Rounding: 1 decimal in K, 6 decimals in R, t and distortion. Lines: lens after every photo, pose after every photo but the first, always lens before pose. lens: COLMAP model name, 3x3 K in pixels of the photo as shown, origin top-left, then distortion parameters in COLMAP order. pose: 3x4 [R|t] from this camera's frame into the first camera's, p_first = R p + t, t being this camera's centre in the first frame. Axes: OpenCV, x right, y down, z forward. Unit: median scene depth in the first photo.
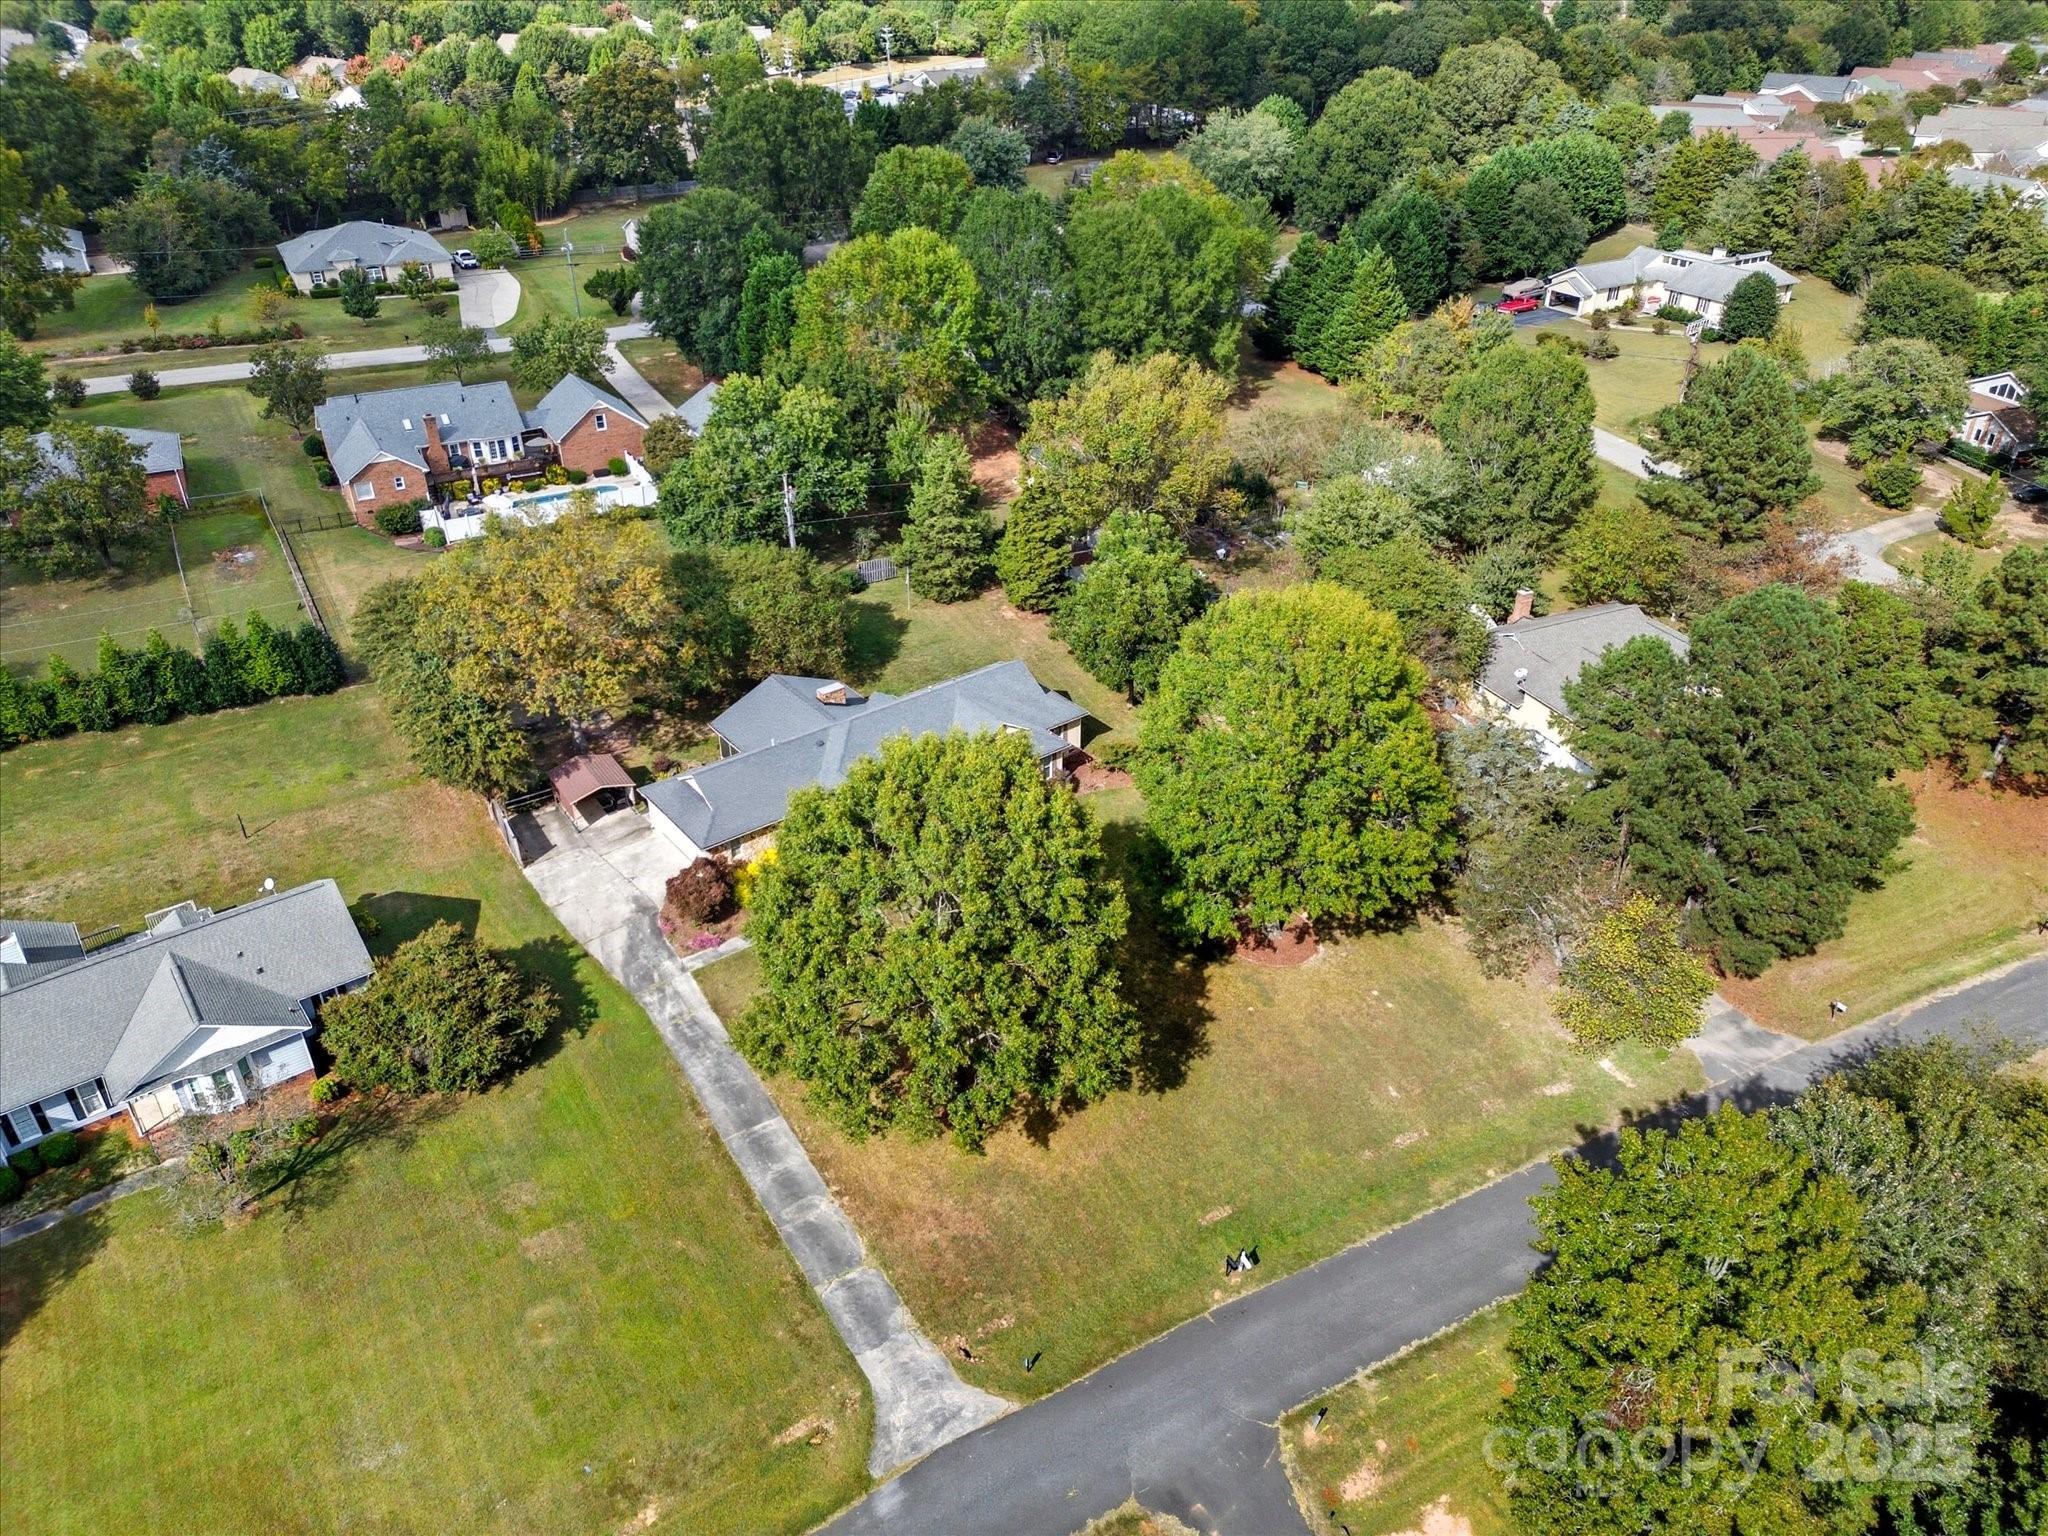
lens RADIAL K [[1431.3, 0, 1017.5], [0, 1431.3, 749.2], [0, 0, 1]] dist [0.094350, -0.096417]
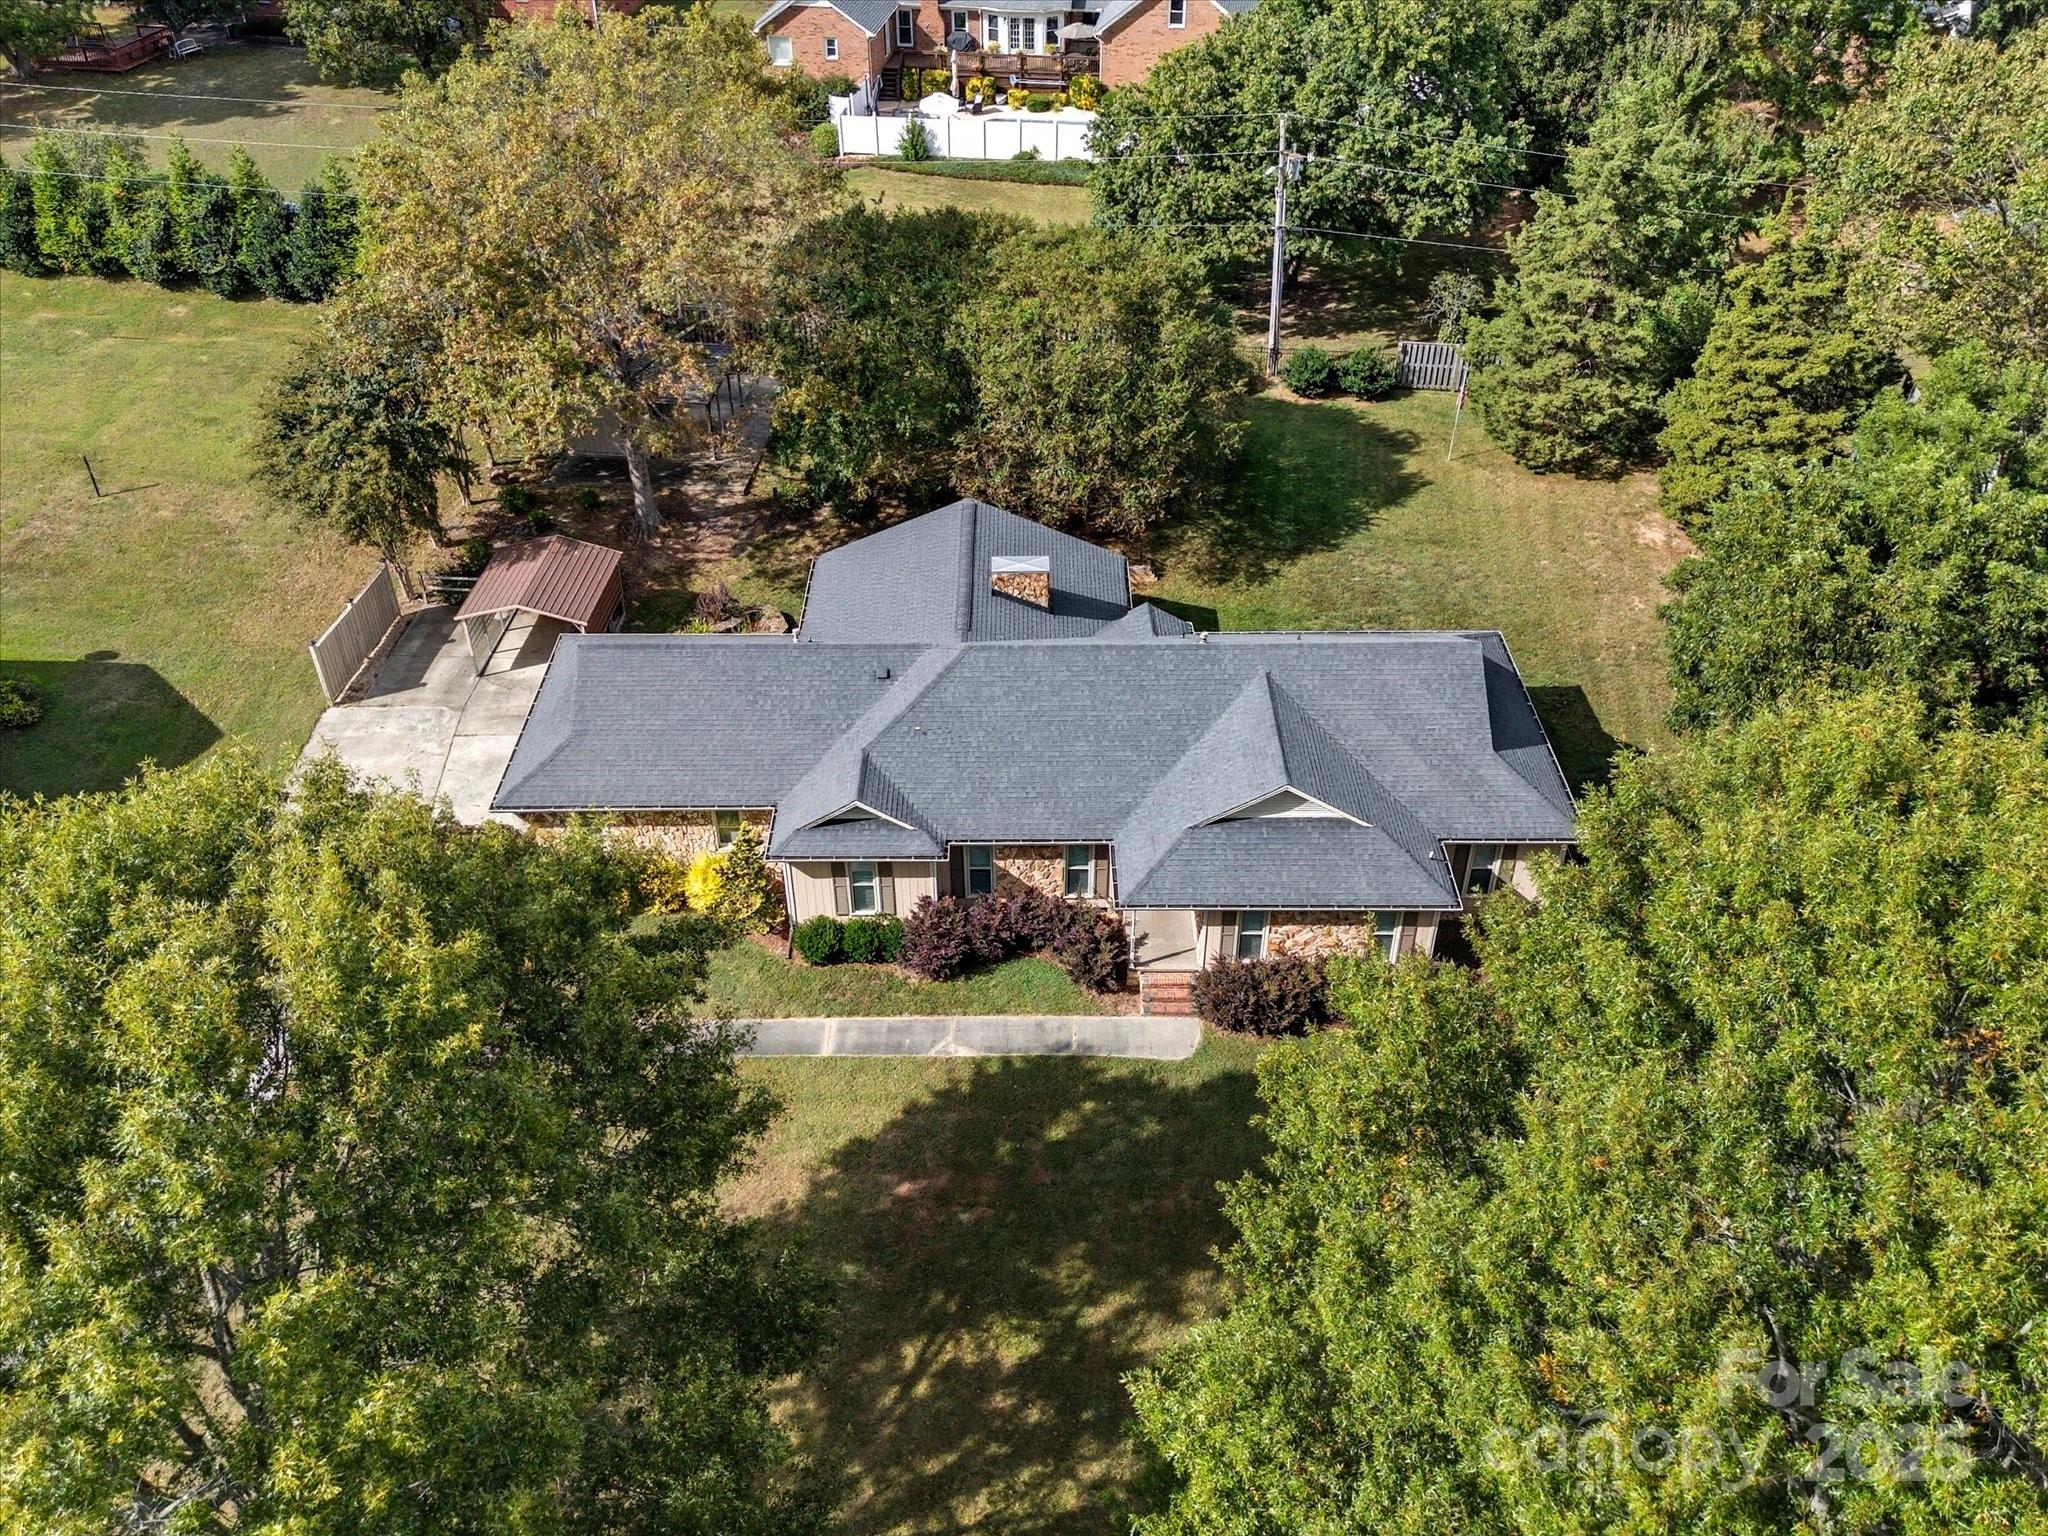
lens RADIAL K [[1656.7, 0, 1014.0], [0, 1656.7, 731.5], [0, 0, 1]] dist [0.110771, -0.153977]
pose [[0.786687, 0.361567, -0.500392, 0.120344], [-0.310311, 0.932301, 0.185799, -0.073993], [0.533695, 0.009111, 0.845628, 0.472976]]
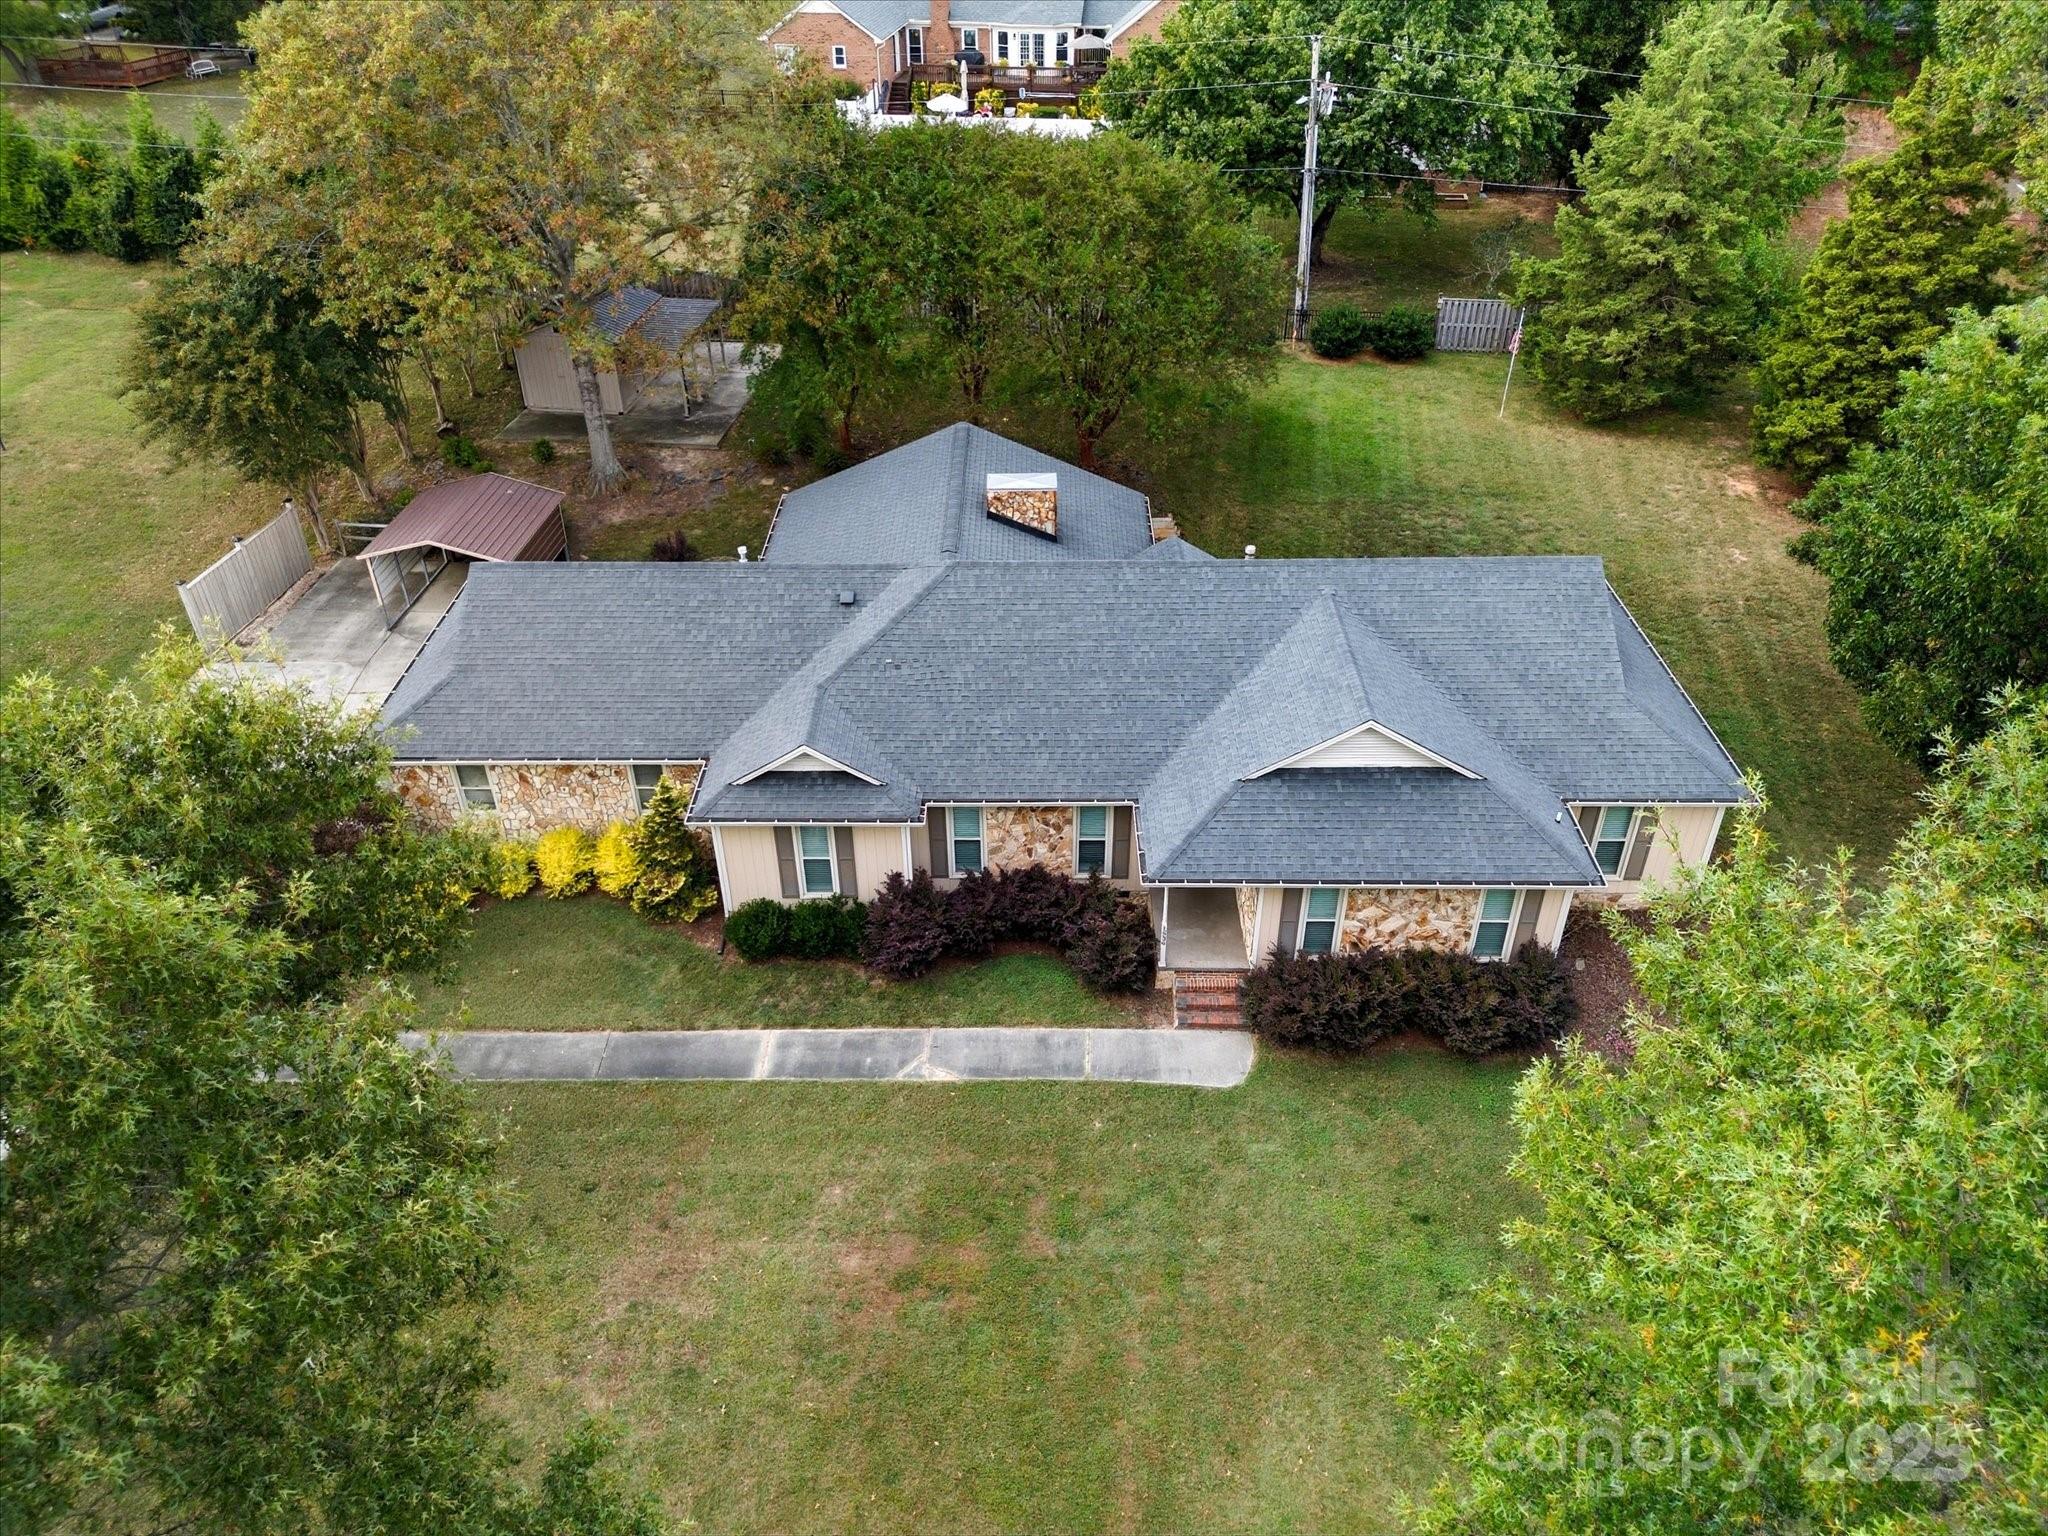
lens RADIAL K [[1431.3, 0, 1017.5], [0, 1431.3, 749.2], [0, 0, 1]] dist [0.094350, -0.096417]
pose [[0.782005, 0.348016, -0.517062, 0.069417], [-0.312019, 0.936746, 0.158593, -0.030063], [0.539548, 0.037313, 0.841127, 0.579319]]
